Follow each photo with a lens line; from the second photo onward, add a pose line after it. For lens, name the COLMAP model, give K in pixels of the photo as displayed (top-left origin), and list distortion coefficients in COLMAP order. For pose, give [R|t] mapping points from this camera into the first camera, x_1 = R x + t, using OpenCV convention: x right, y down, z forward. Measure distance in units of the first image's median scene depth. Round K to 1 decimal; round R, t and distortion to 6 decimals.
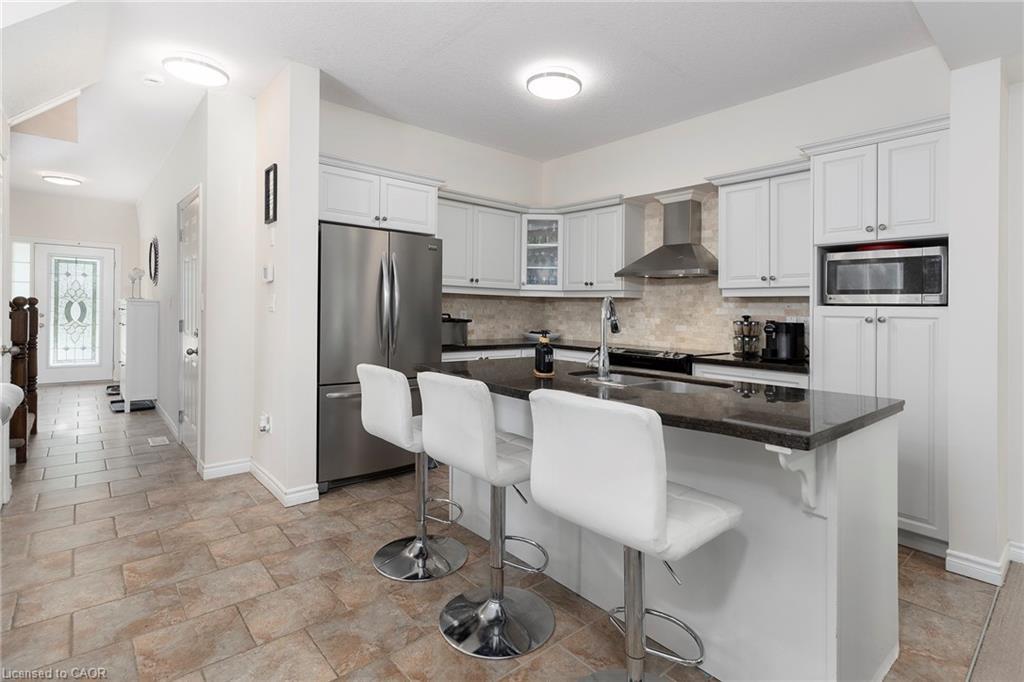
lens RADIAL K [[499.0, 0, 525.6], [0, 499.0, 307.3], [0, 0, 1]] dist [-0.005575, -0.002194]
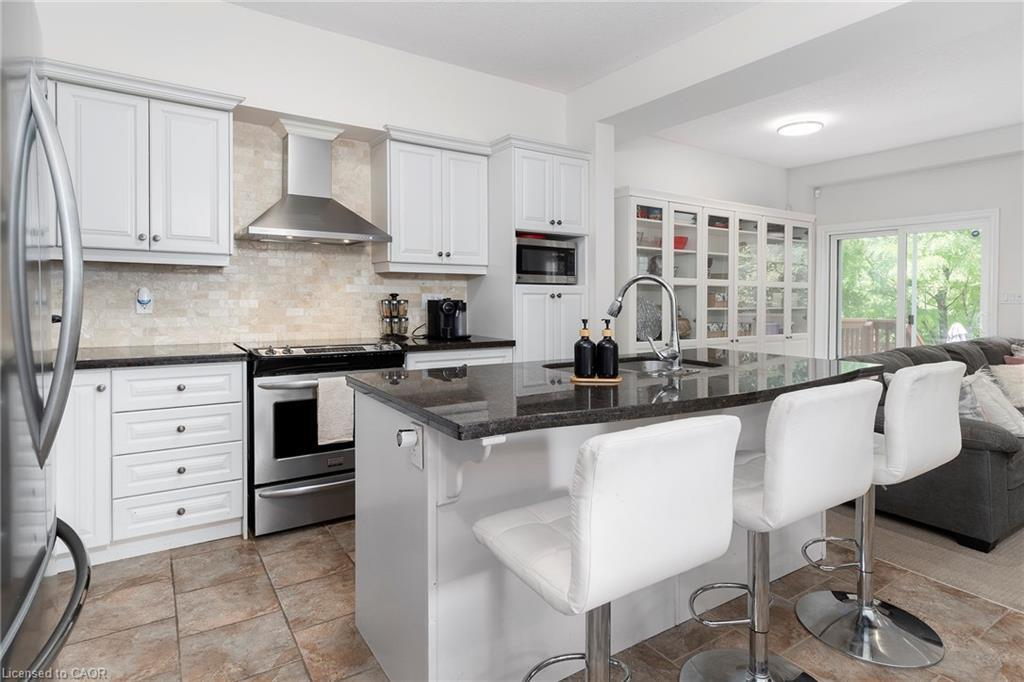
lens RADIAL K [[544.2, 0, 522.7], [0, 544.2, 302.1], [0, 0, 1]] dist [-0.005740, 0.000251]
pose [[0.132822, -0.027213, 0.990766, -0.485294], [-0.008635, 0.999553, 0.028612, 0.002322], [-0.991102, -0.012355, 0.132528, 0.644711]]
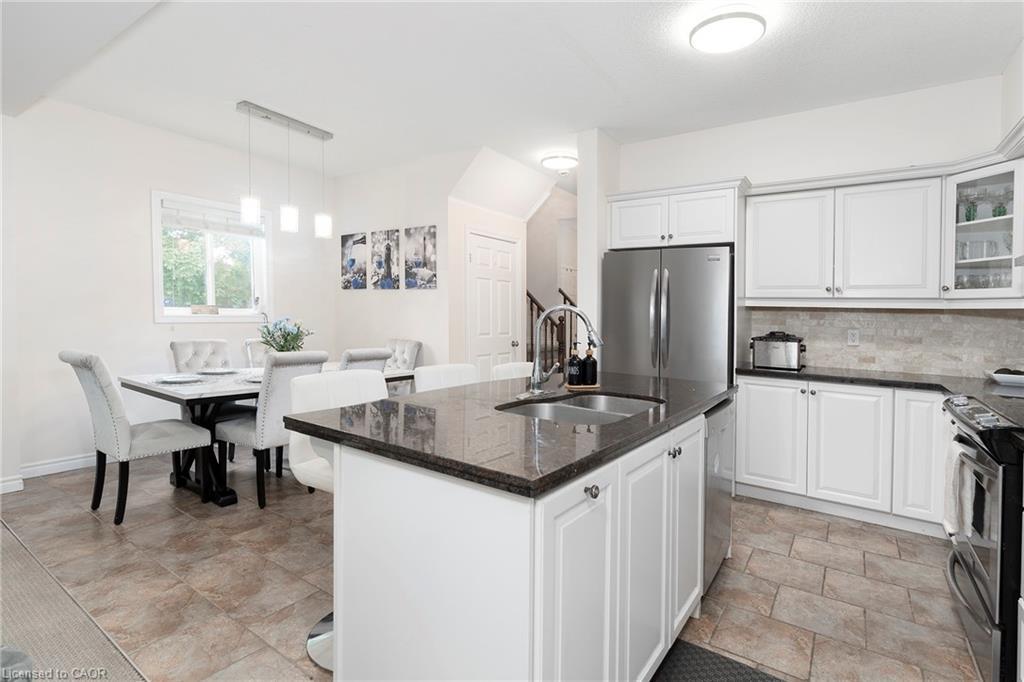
lens RADIAL K [[499.0, 0, 507.0], [0, 499.0, 339.3], [0, 0, 1]] dist [-0.005575, -0.002194]
pose [[0.222003, 0.046420, -0.973940, 0.594768], [-0.011061, 0.998922, 0.045090, -0.007900], [0.974983, 0.000763, 0.222277, 0.405724]]
